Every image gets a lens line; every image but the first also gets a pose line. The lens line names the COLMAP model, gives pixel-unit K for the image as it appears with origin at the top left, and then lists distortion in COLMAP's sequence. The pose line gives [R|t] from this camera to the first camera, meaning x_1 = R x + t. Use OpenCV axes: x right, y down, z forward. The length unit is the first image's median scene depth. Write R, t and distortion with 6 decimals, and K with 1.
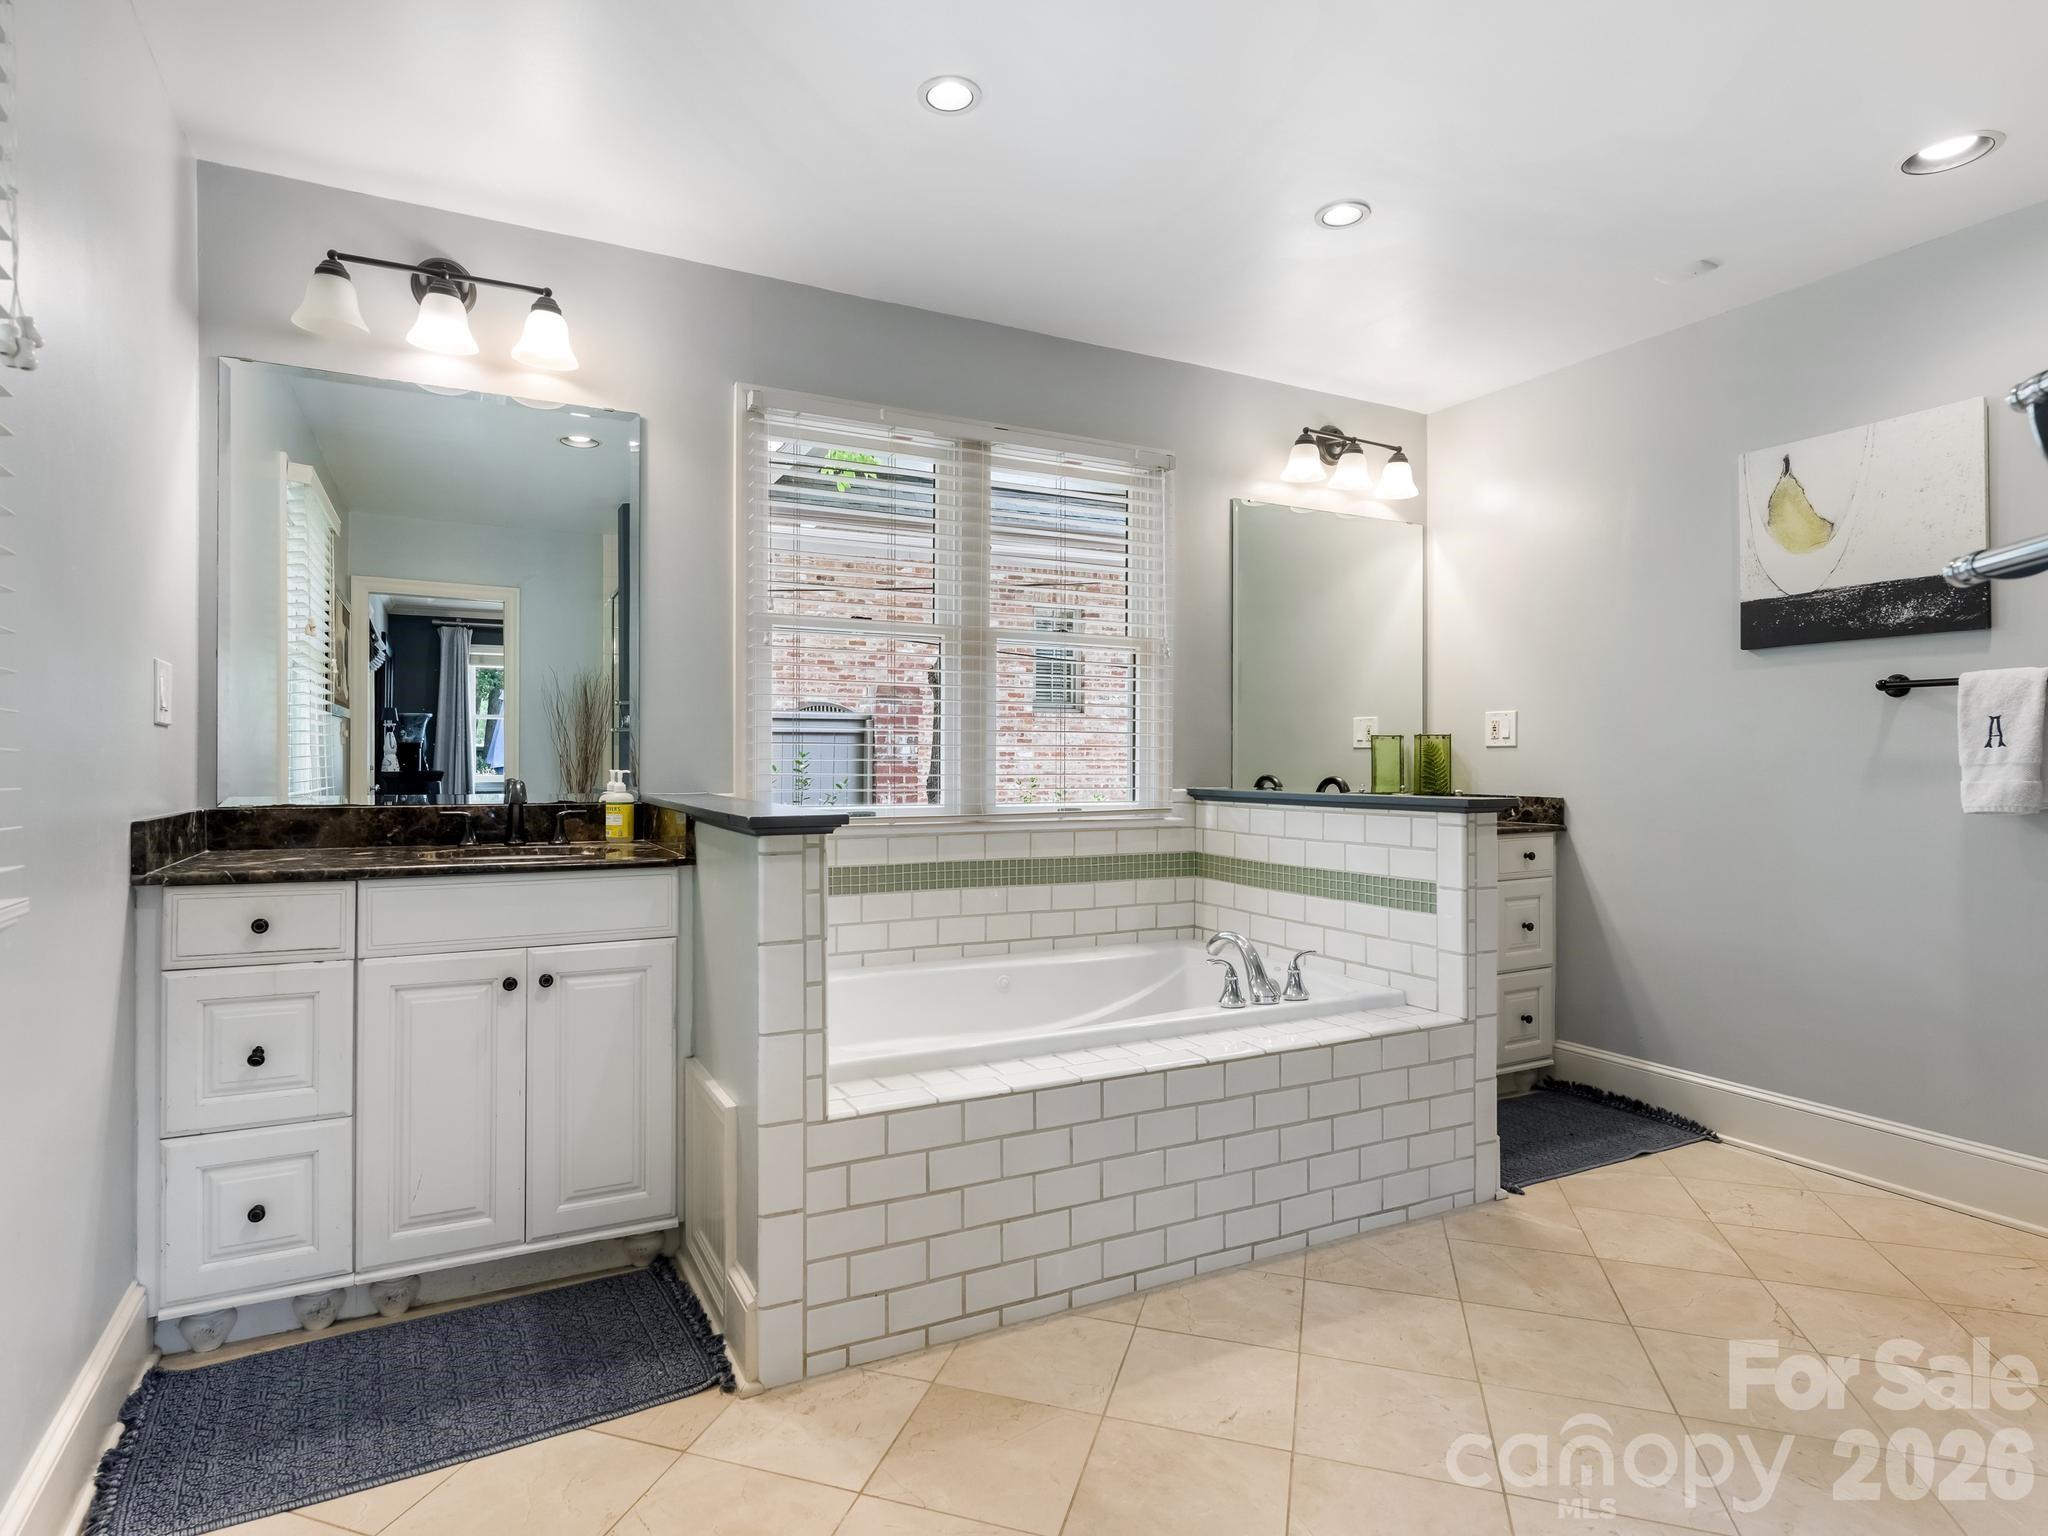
lens RADIAL K [[1098.4, 0, 1015.5], [0, 1098.4, 761.8], [0, 0, 1]] dist [0.000893, 0.000108]
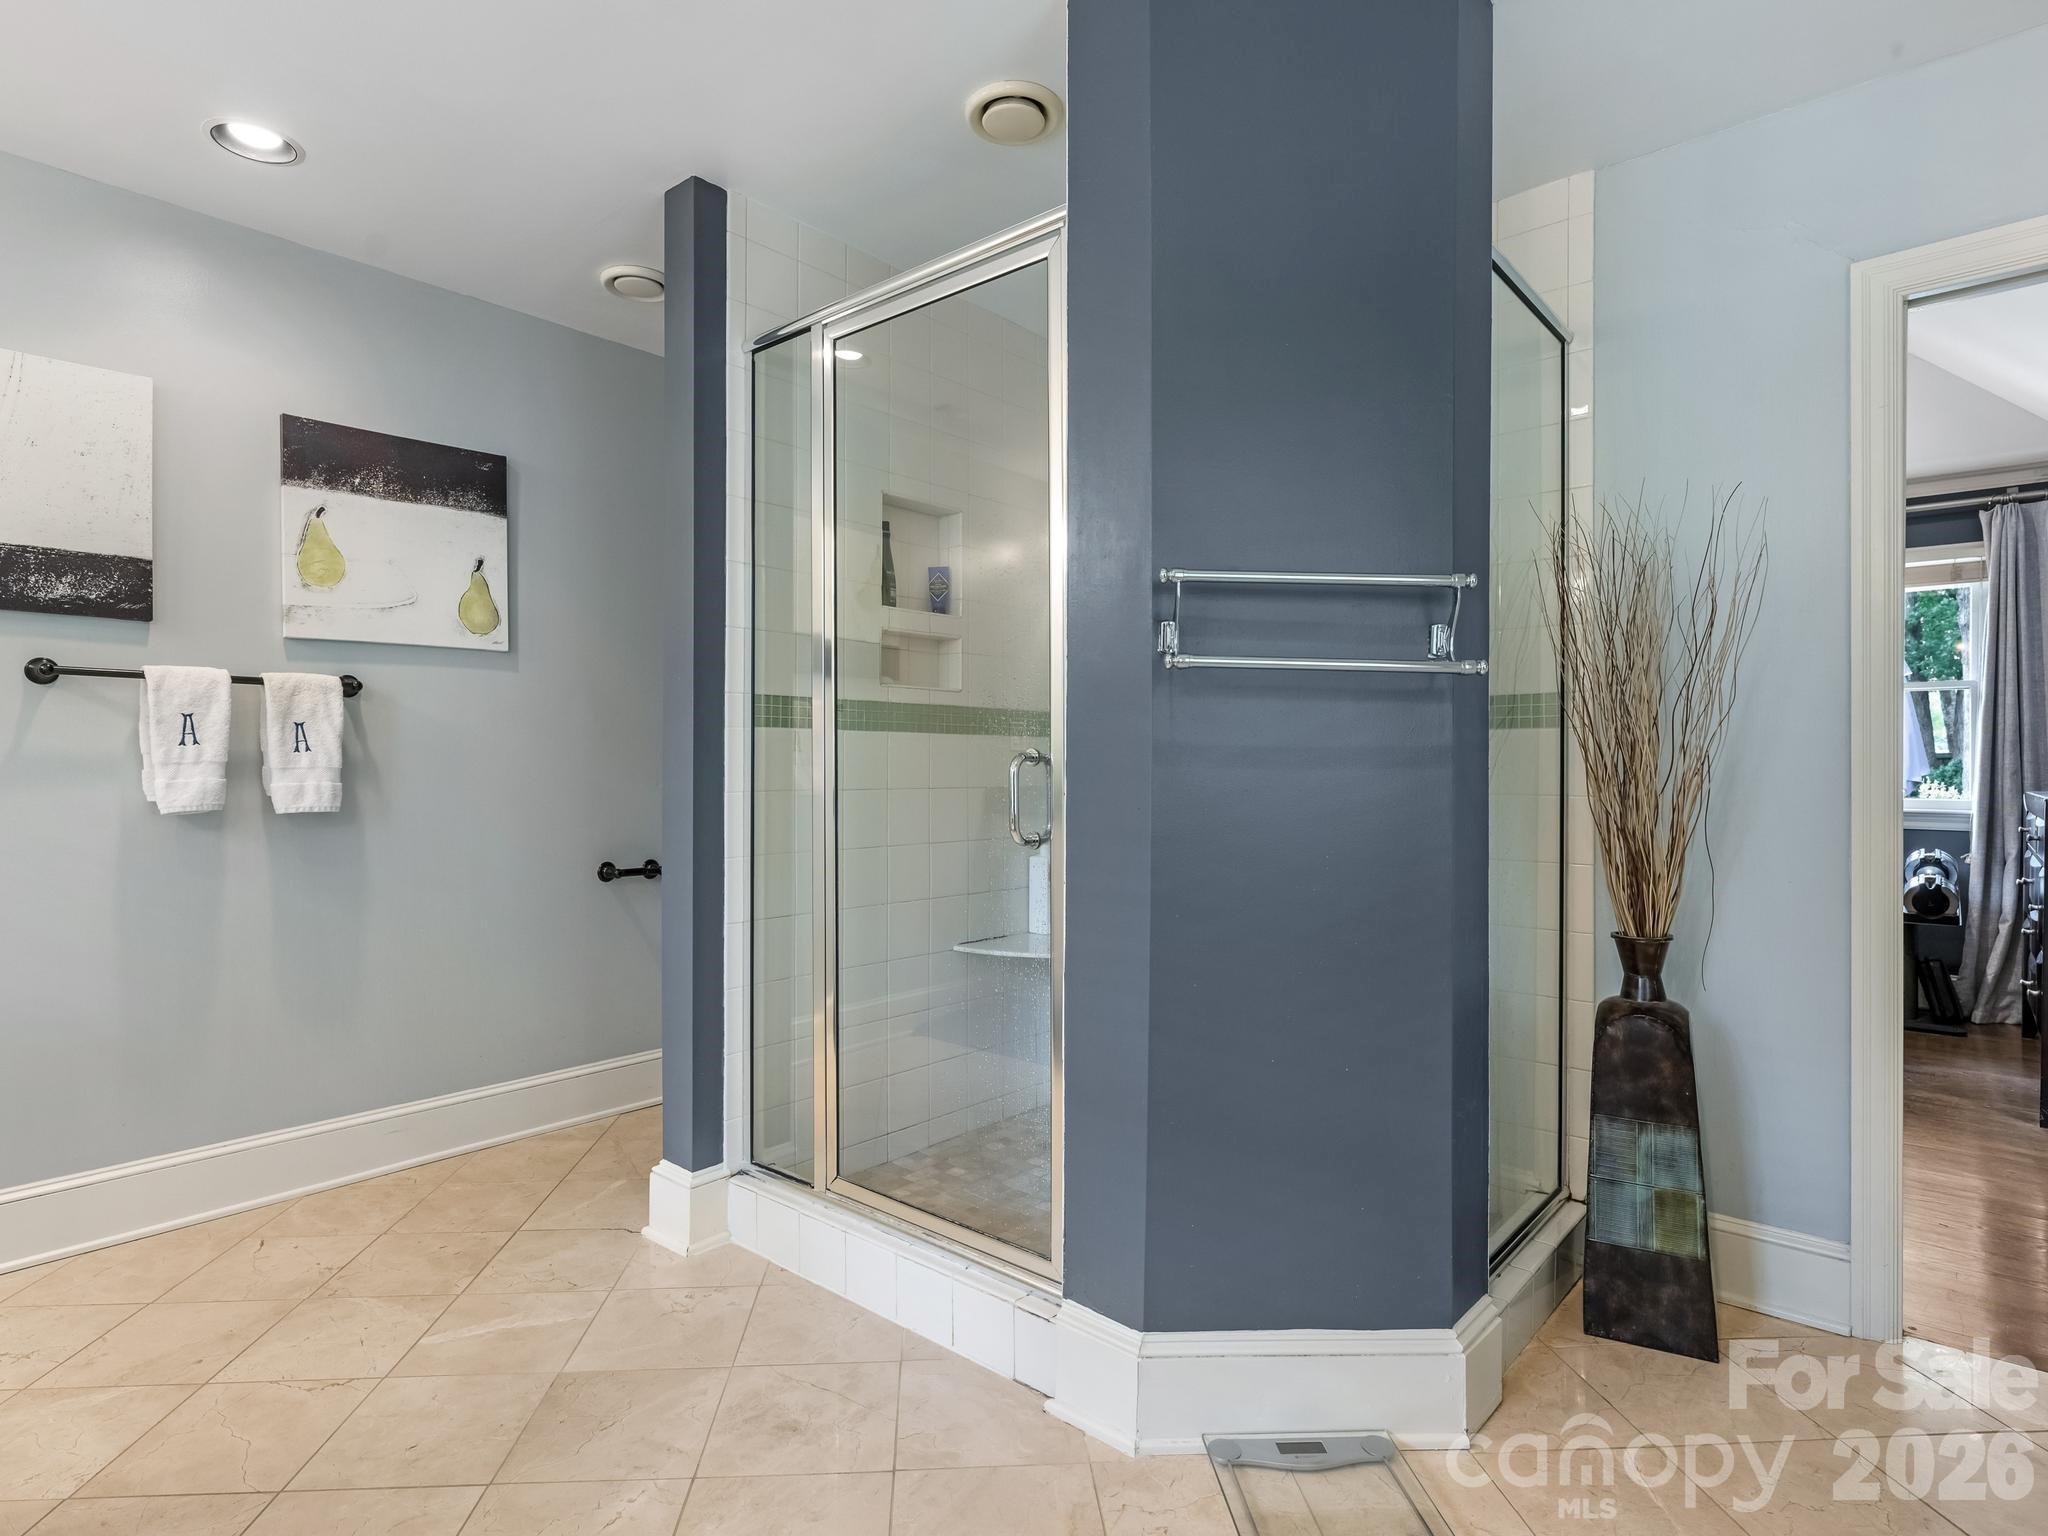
lens RADIAL K [[1098.4, 0, 1016.2], [0, 1098.4, 762.1], [0, 0, 1]] dist [0.000893, 0.000108]
pose [[-0.352299, -0.007364, 0.935859, -0.285928], [-0.000851, 0.999971, 0.007548, -0.006319], [-0.935887, 0.001863, -0.352295, 0.645106]]
